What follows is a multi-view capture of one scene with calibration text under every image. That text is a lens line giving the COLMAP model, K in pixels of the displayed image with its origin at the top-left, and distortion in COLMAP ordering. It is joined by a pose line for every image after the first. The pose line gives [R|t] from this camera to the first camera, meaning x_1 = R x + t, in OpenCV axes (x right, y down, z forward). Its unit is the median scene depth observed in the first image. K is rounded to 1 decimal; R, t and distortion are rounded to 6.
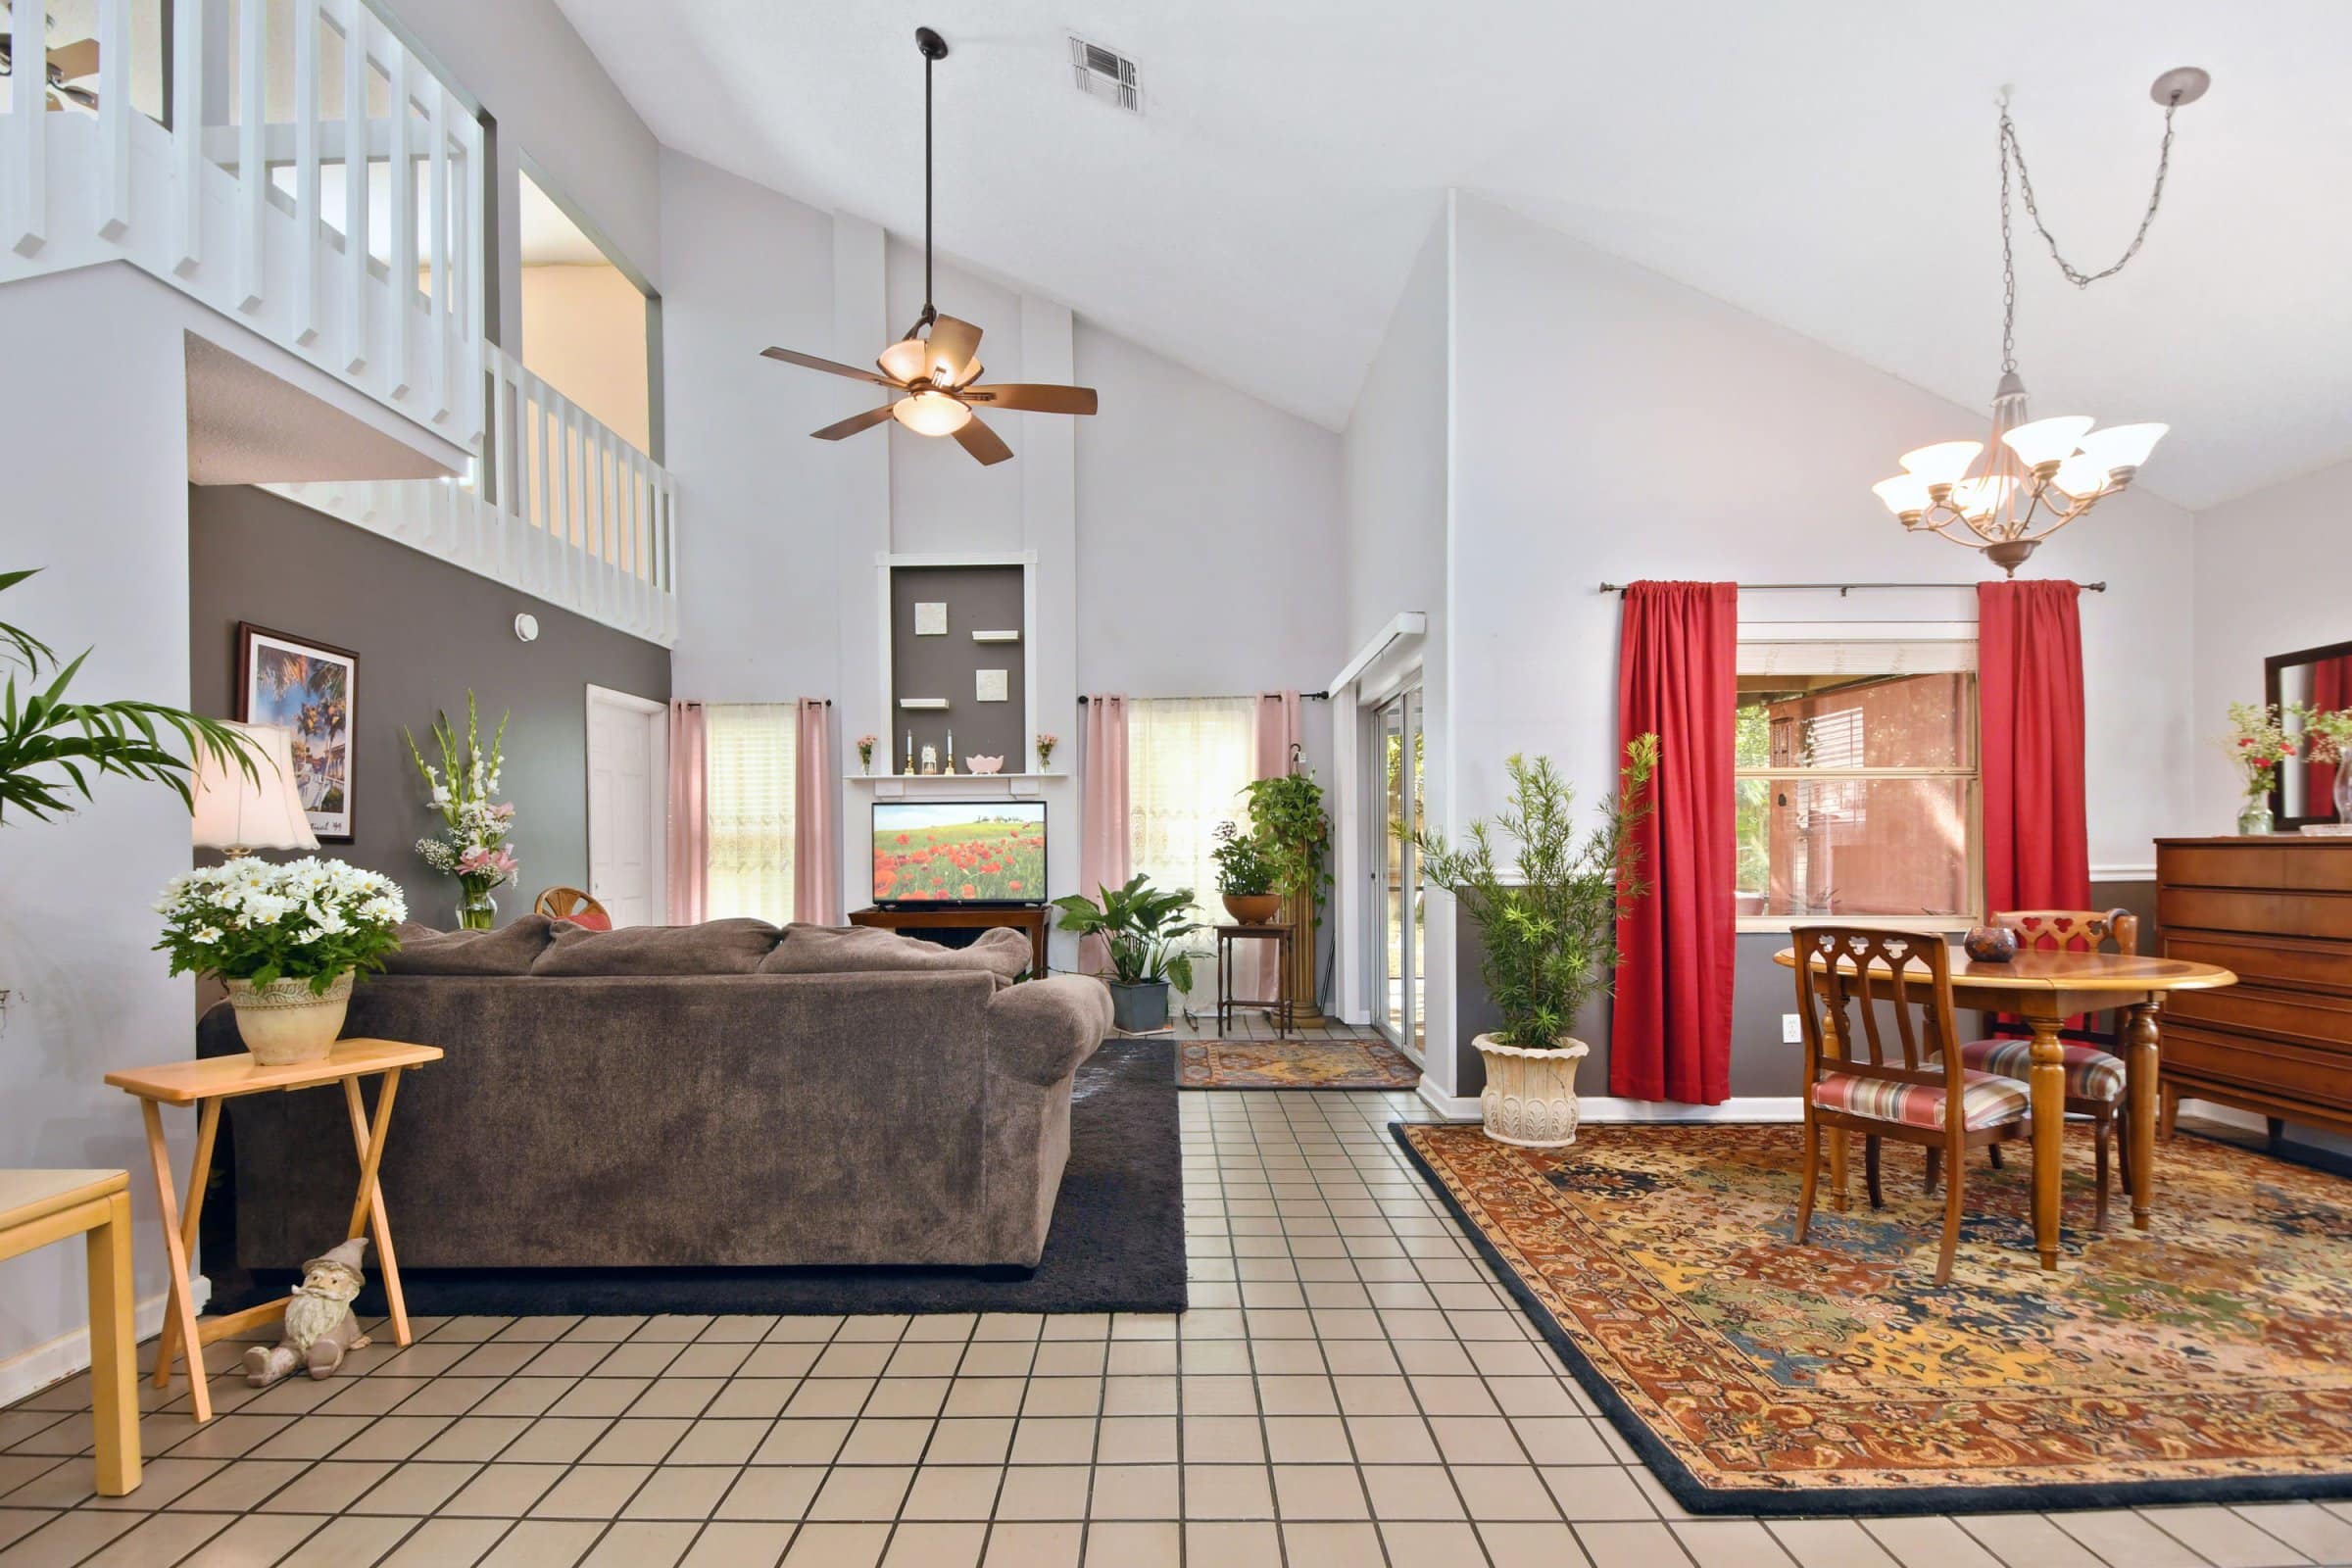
lens RADIAL K [[1042.7, 0, 1164.5], [0, 1042.7, 845.7], [0, 0, 1]] dist [-0.021179, -0.001660]
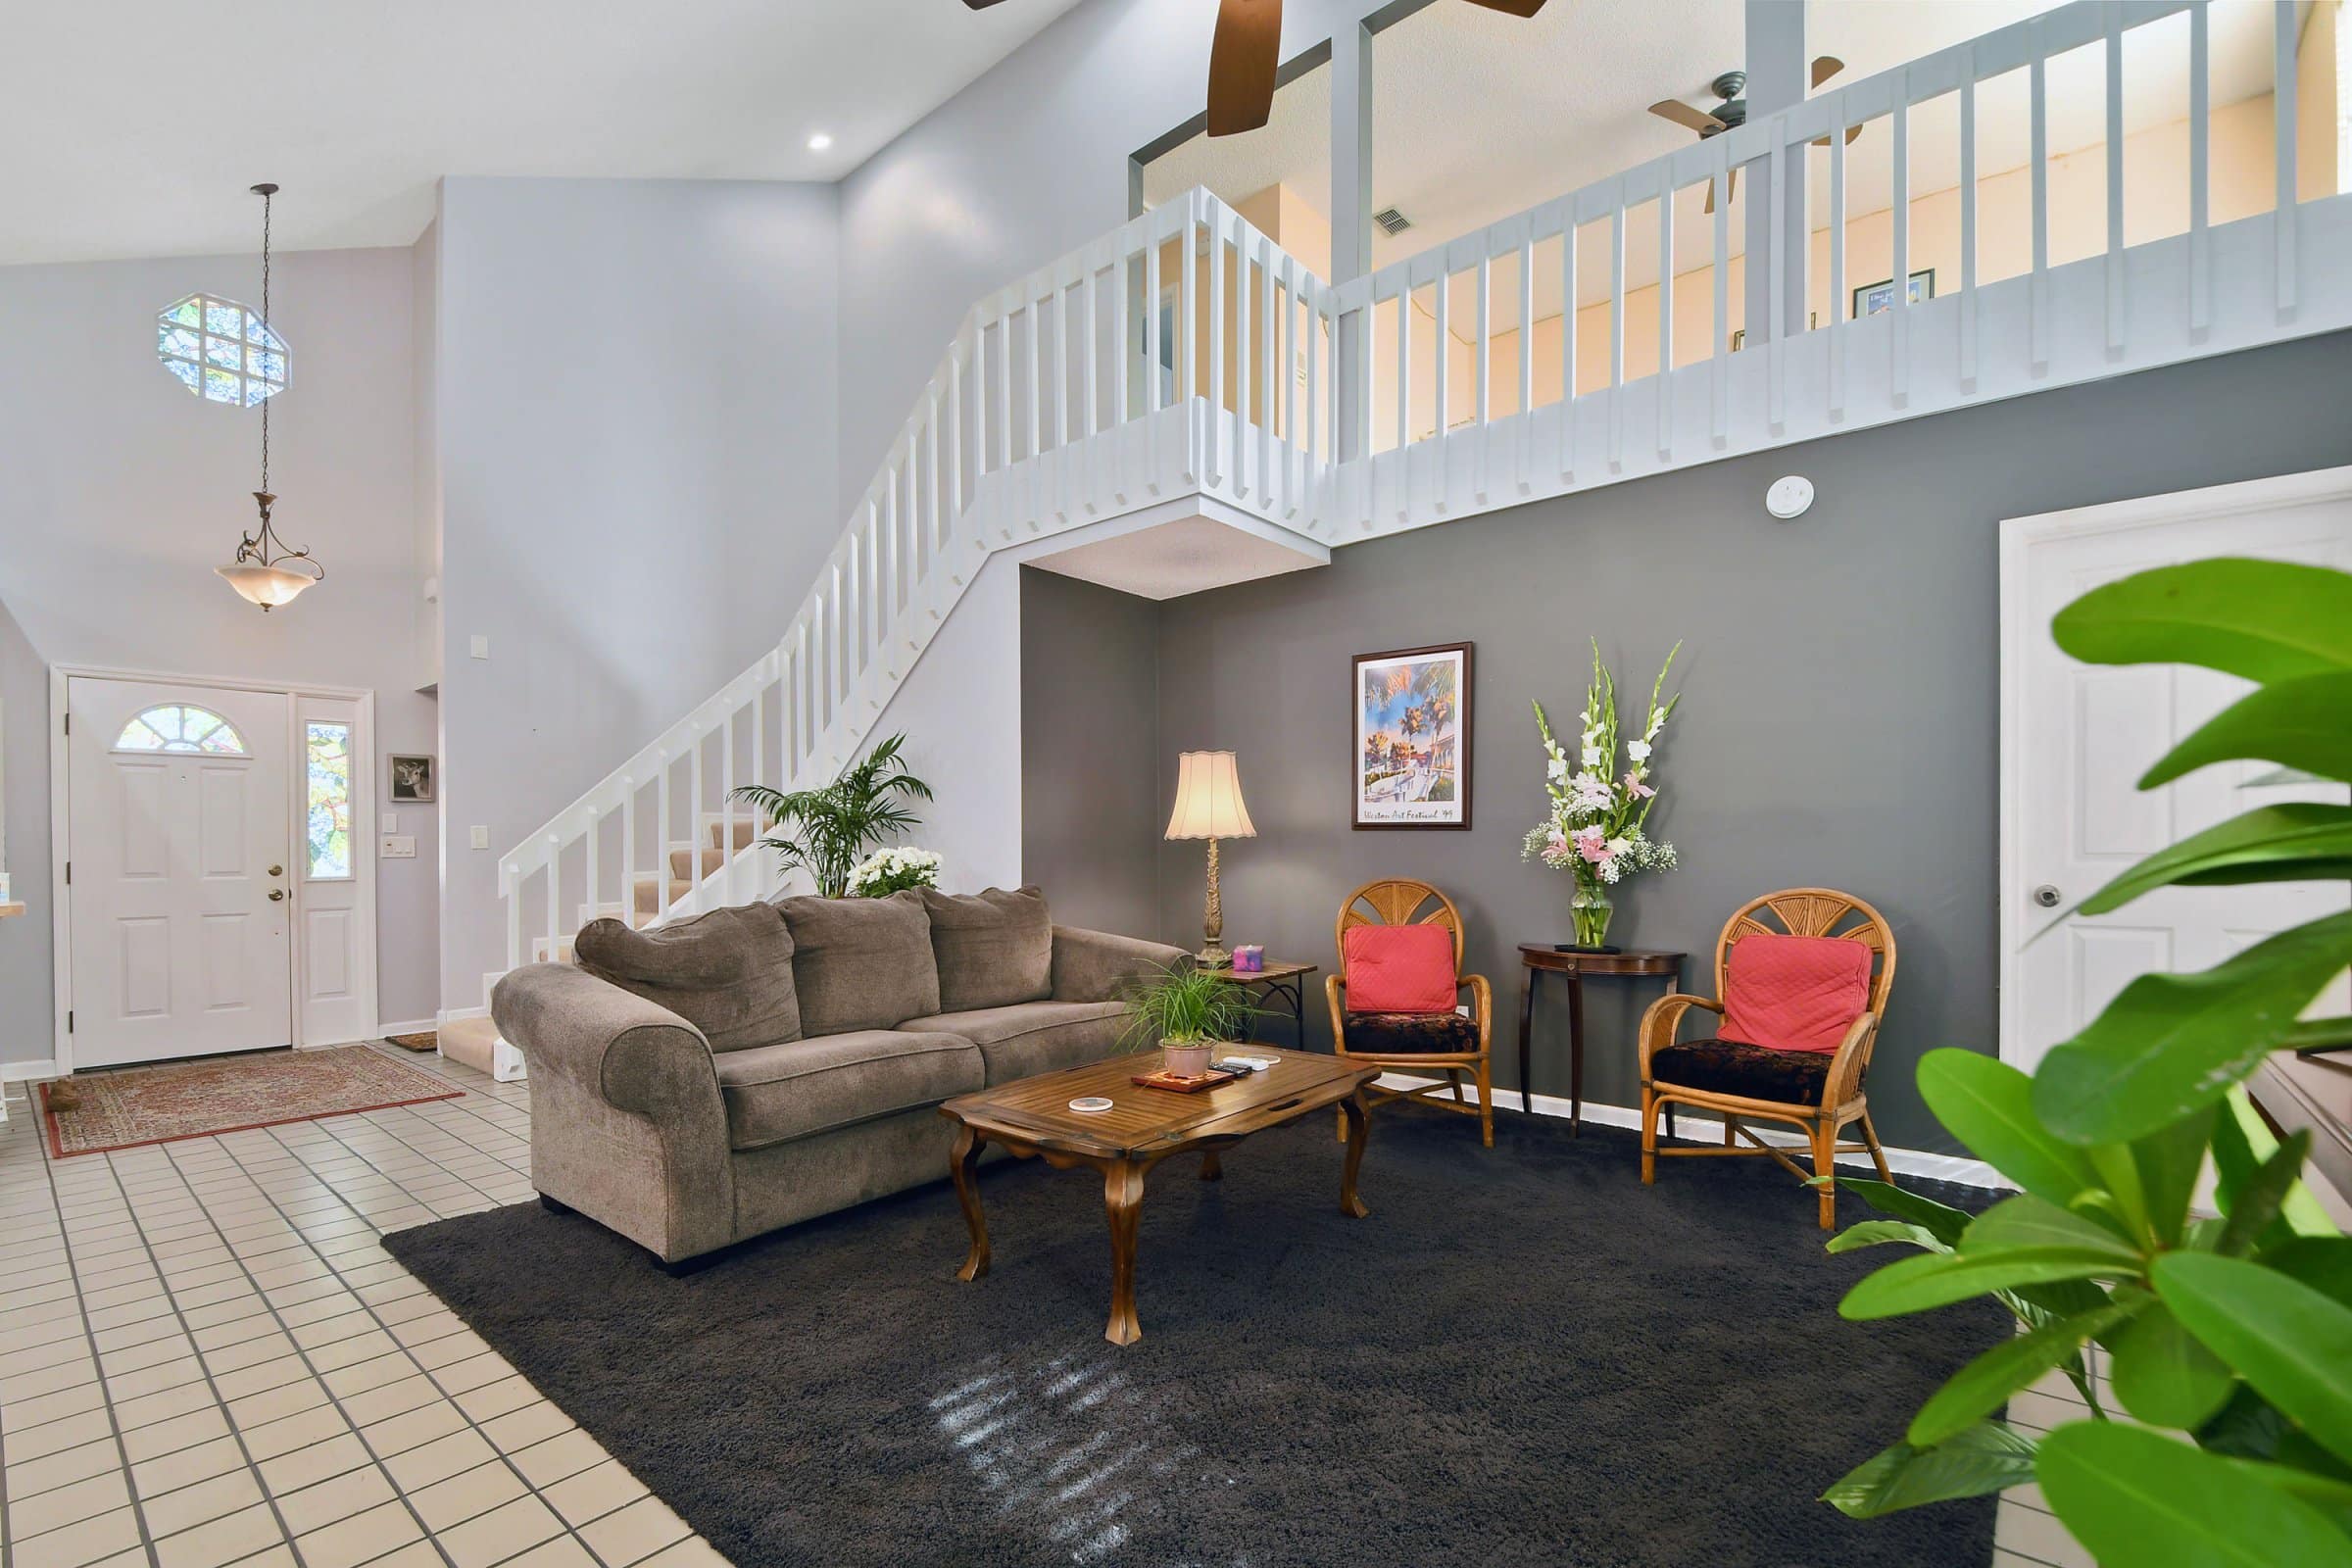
lens RADIAL K [[1042.7, 0, 1182.5], [0, 1042.7, 861.5], [0, 0, 1]] dist [-0.021179, -0.001660]
pose [[-0.634358, 0.014589, -0.772902, 0.315621], [0.010007, 0.999893, 0.010661, 0.025700], [0.772975, -0.000972, -0.634436, 2.336957]]
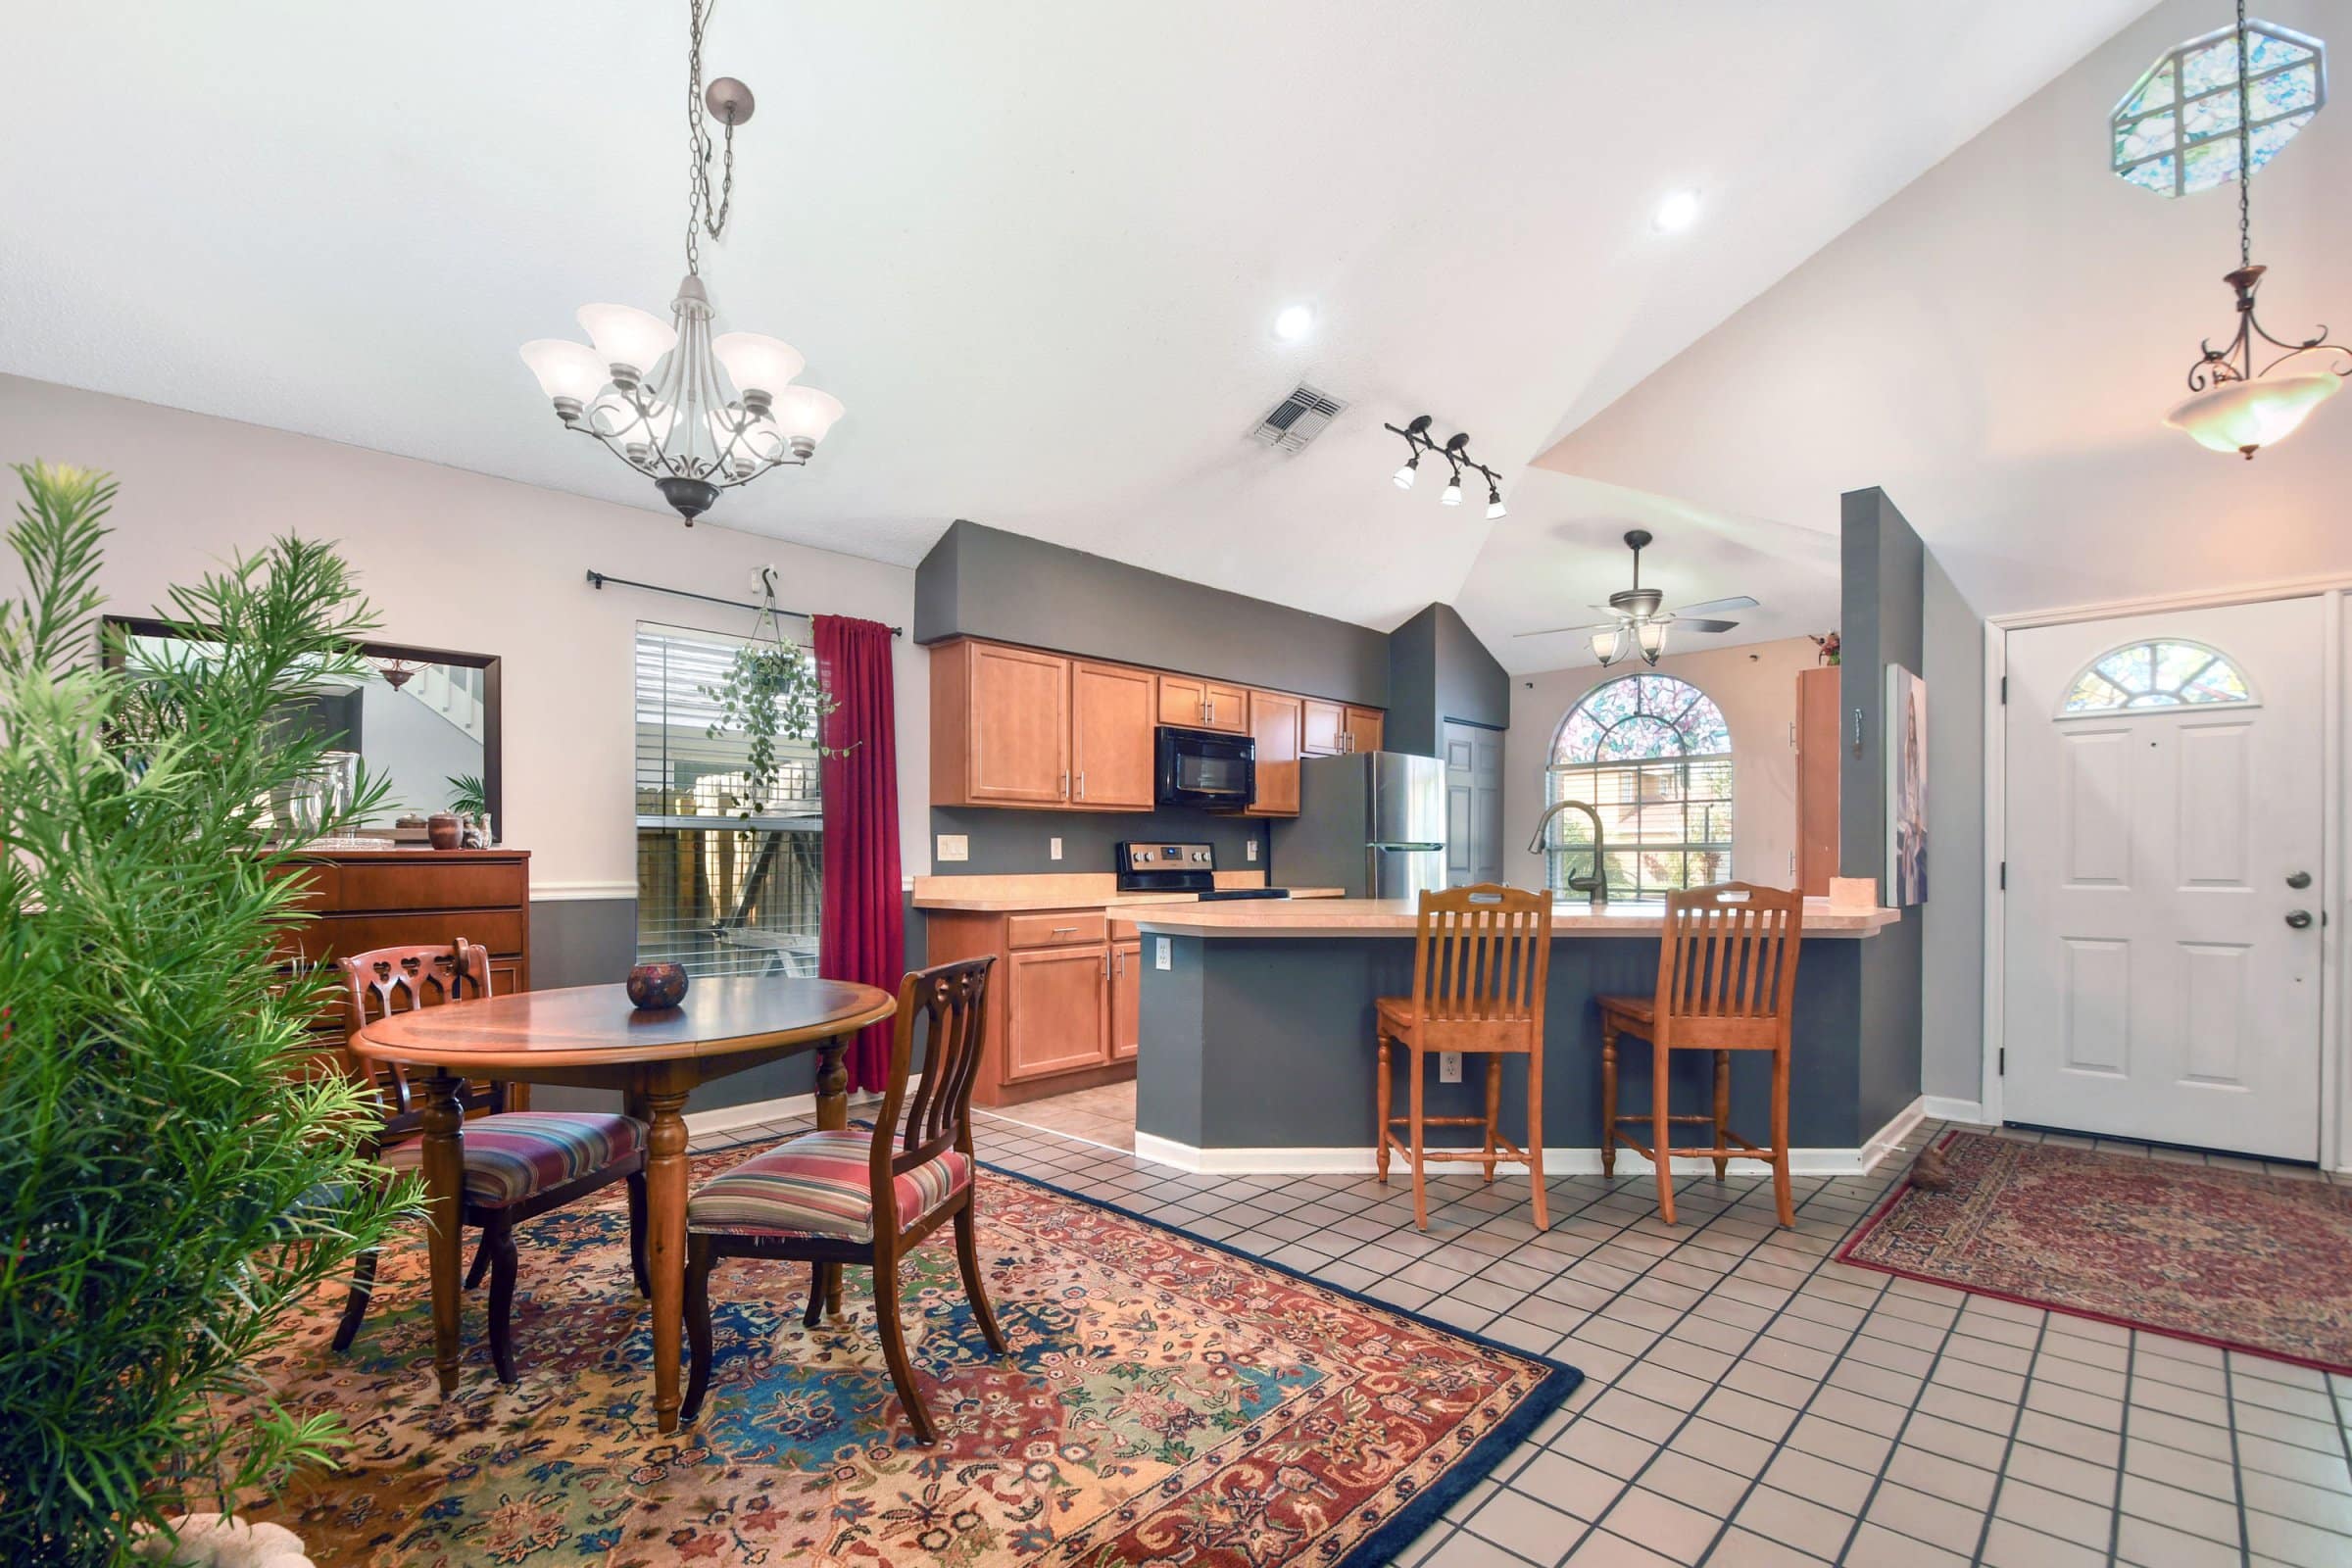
lens RADIAL K [[1042.7, 0, 1151.4], [0, 1042.7, 865.9], [0, 0, 1]] dist [-0.021179, -0.001660]
pose [[-0.712236, 0.002360, 0.701936, -0.000093], [0.008922, 0.999944, 0.005691, 0.009063], [-0.701883, 0.010316, -0.712217, 1.500752]]
